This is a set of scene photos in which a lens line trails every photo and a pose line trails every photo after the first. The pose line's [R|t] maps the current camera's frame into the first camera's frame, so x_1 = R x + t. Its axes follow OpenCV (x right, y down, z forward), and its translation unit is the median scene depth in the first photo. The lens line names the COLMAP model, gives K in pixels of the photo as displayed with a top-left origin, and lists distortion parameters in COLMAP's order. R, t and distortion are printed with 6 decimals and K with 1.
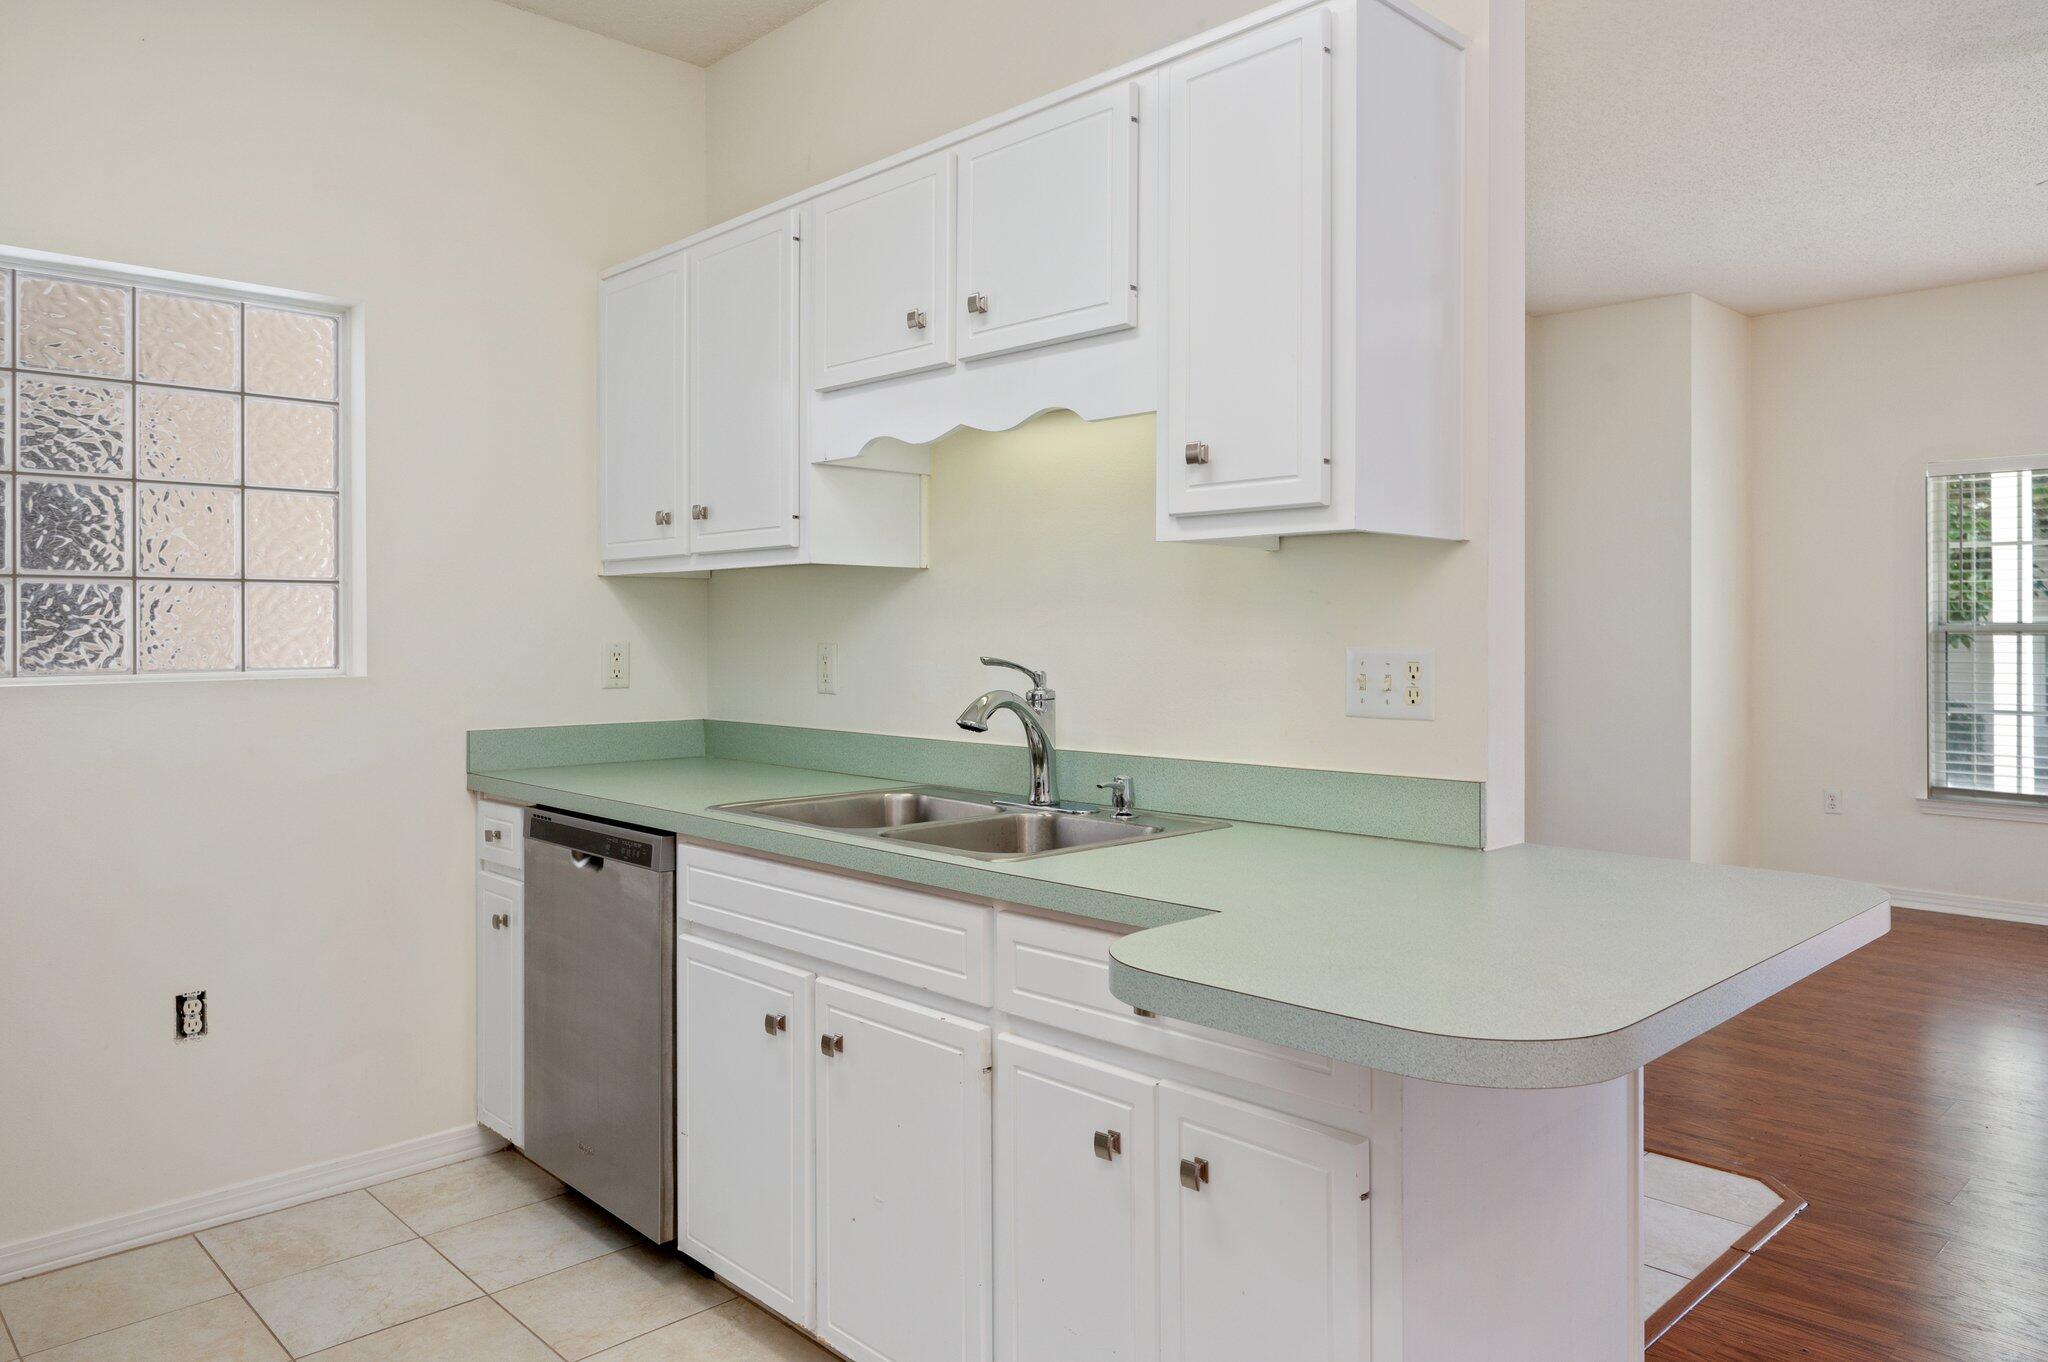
lens RADIAL K [[1355.9, 0, 1061.9], [0, 1355.9, 633.6], [0, 0, 1]] dist [-0.021363, 0.001898]
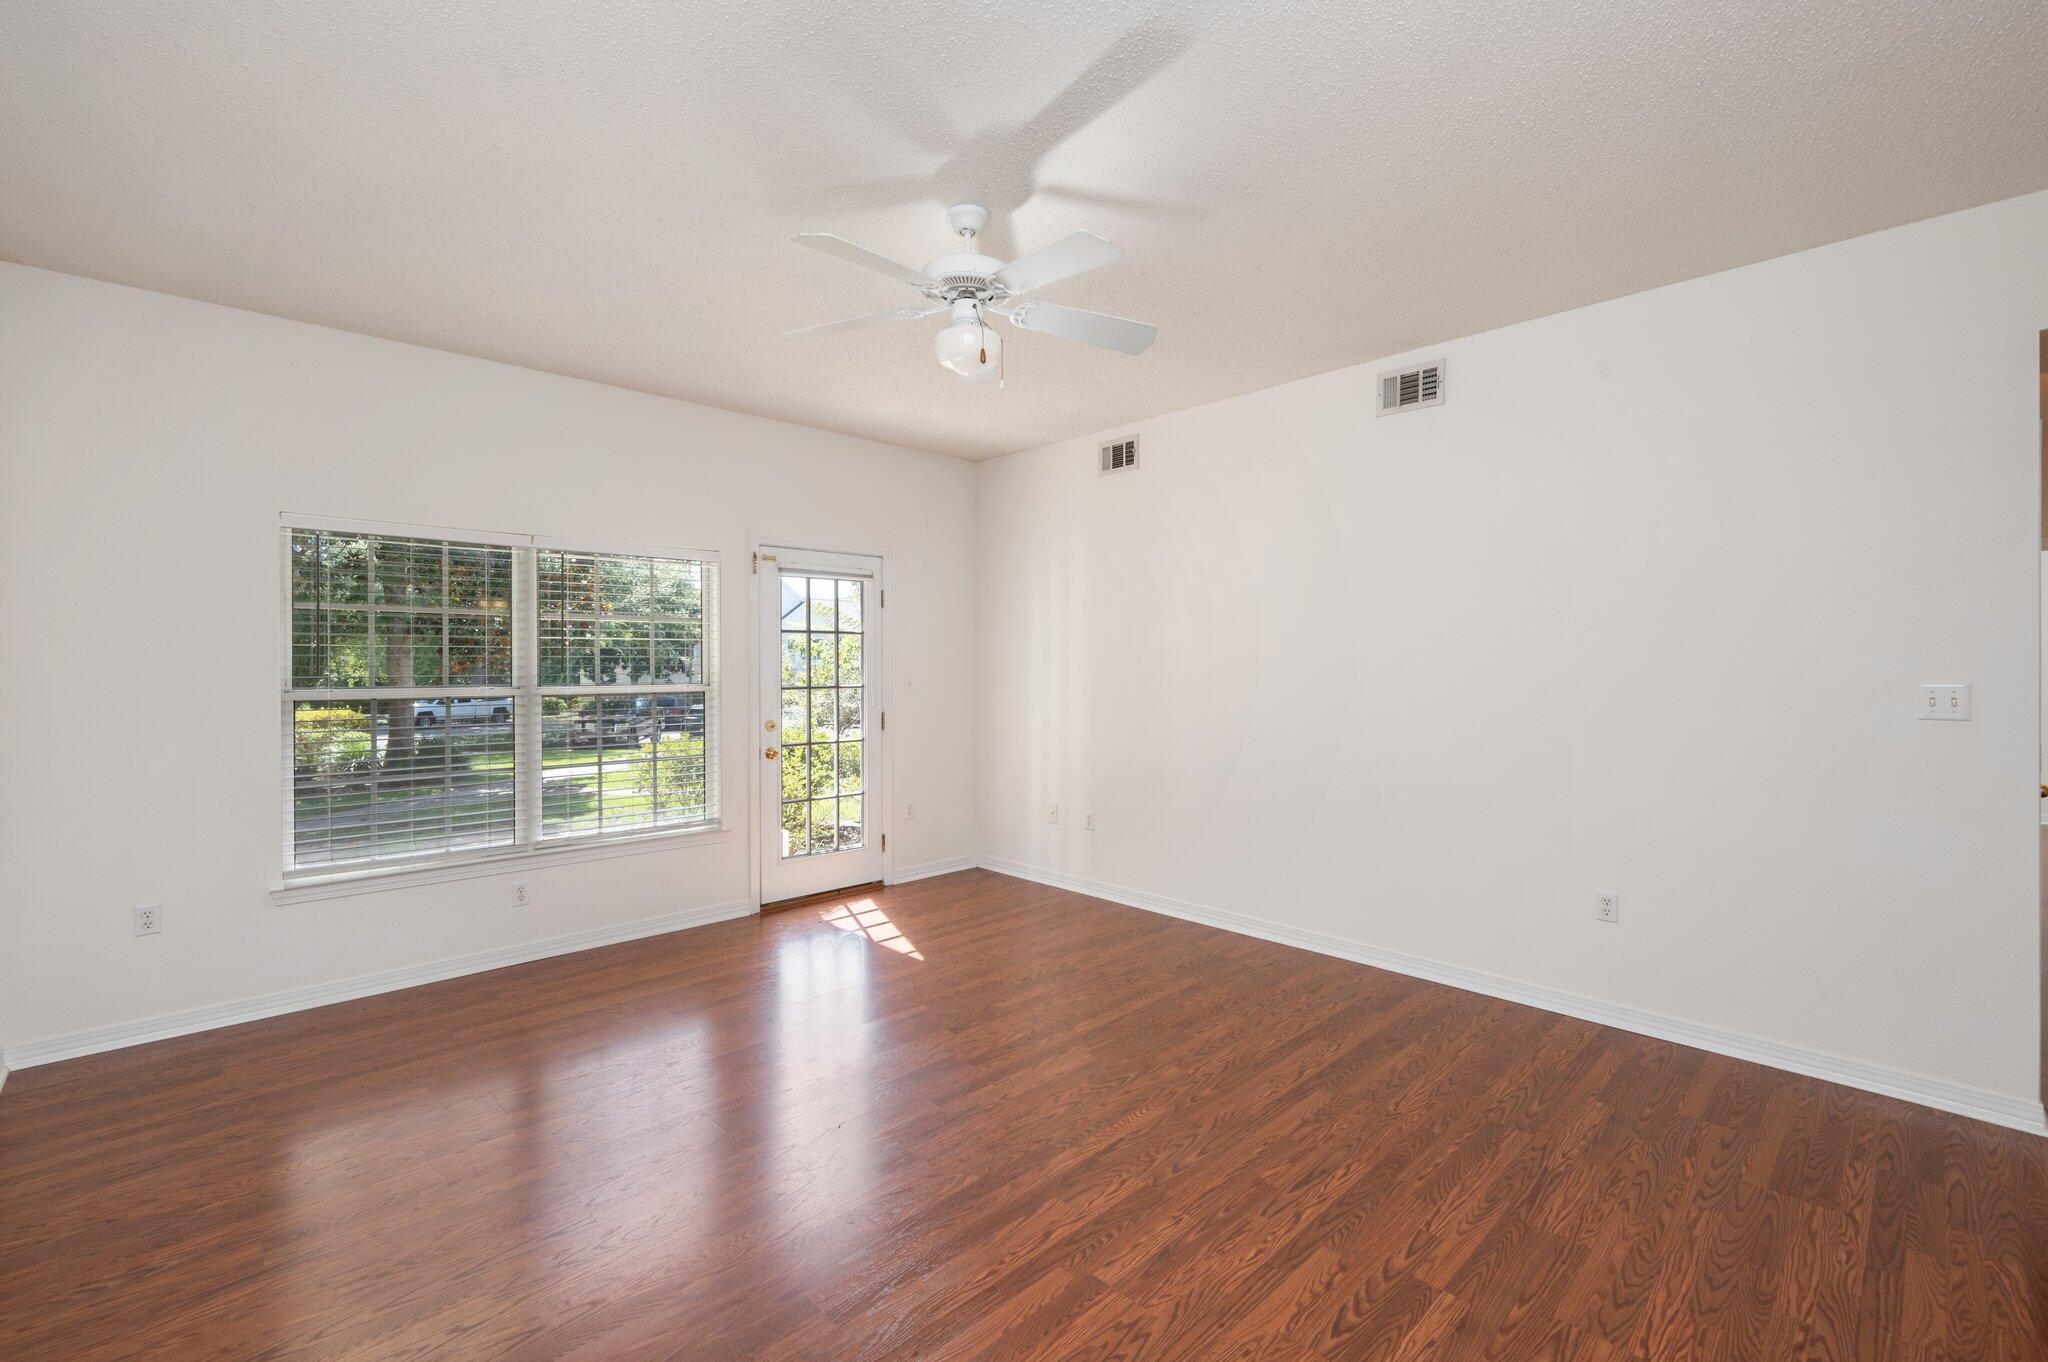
lens RADIAL K [[884.9, 0, 1018.7], [0, 884.9, 660.1], [0, 0, 1]] dist [0.000122, 0.002778]
pose [[0.028985, 0.007395, 0.999552, 0.162263], [0.007114, 0.999946, -0.007605, -0.041020], [-0.999555, 0.007331, 0.028931, 1.092802]]
